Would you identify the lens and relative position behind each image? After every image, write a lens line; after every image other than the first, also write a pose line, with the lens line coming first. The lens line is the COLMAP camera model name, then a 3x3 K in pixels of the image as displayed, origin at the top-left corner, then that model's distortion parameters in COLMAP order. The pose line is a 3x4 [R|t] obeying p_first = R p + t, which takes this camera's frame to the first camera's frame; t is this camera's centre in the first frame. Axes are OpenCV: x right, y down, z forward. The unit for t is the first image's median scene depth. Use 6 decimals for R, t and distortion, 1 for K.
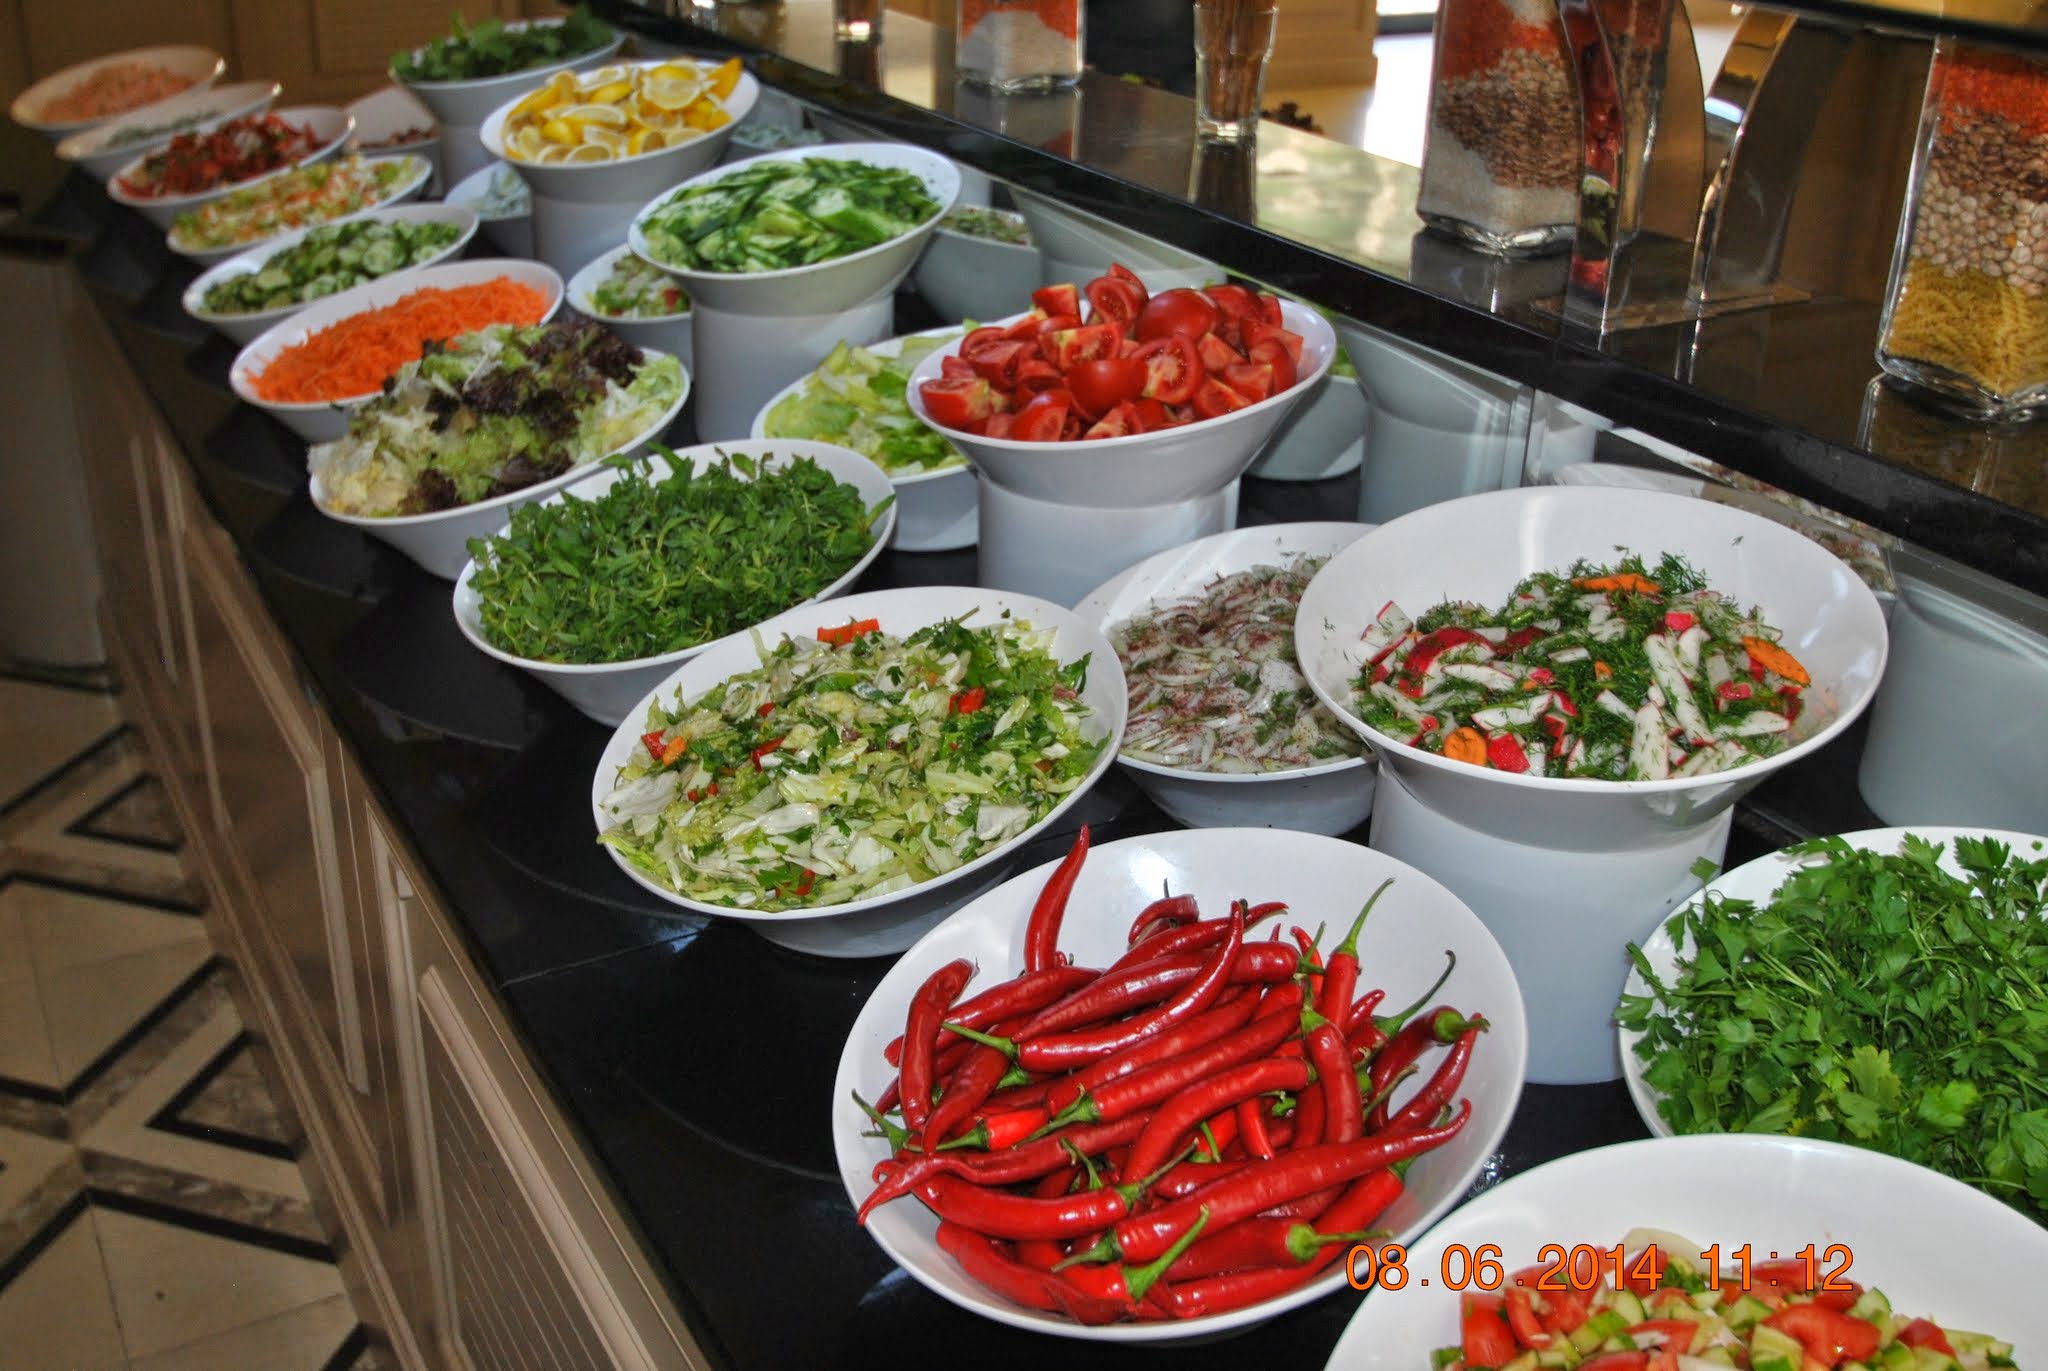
lens RADIAL K [[2079.5, 0, 1025.6], [0, 2079.5, 681.5], [0, 0, 1]] dist [-0.055168, 0.000000]
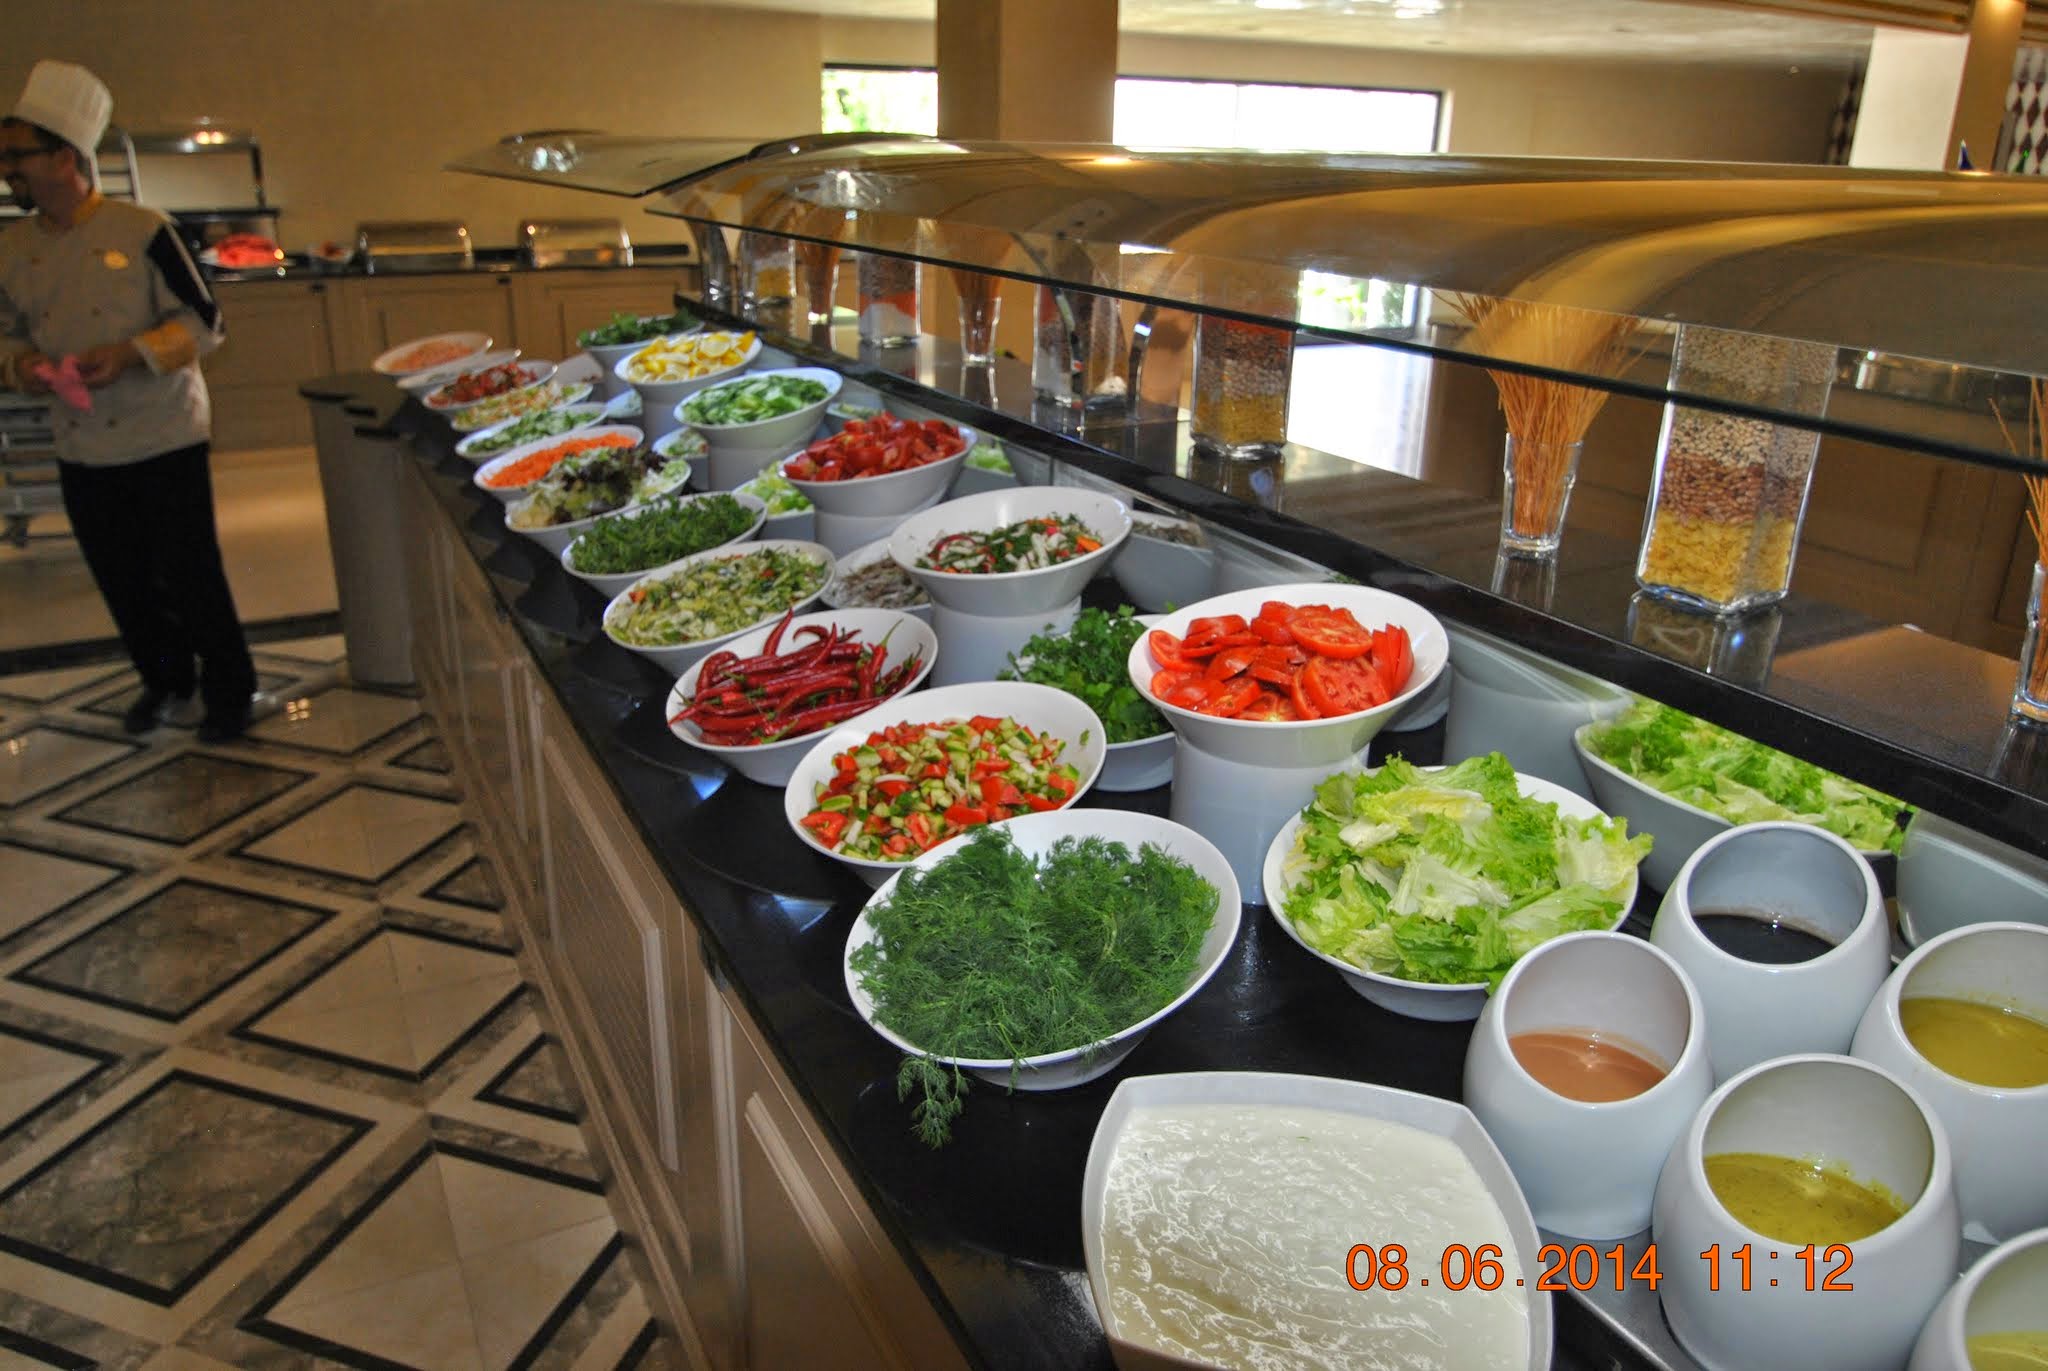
lens RADIAL K [[1459.4, 0, 1013.7], [0, 1459.4, 696.0], [0, 0, 1]] dist [-0.038179, 0.011520]
pose [[0.999216, 0.011272, -0.037963, 0.166161], [-0.014183, 0.996908, -0.077289, 0.141565], [0.036974, 0.077767, 0.996286, -0.316395]]
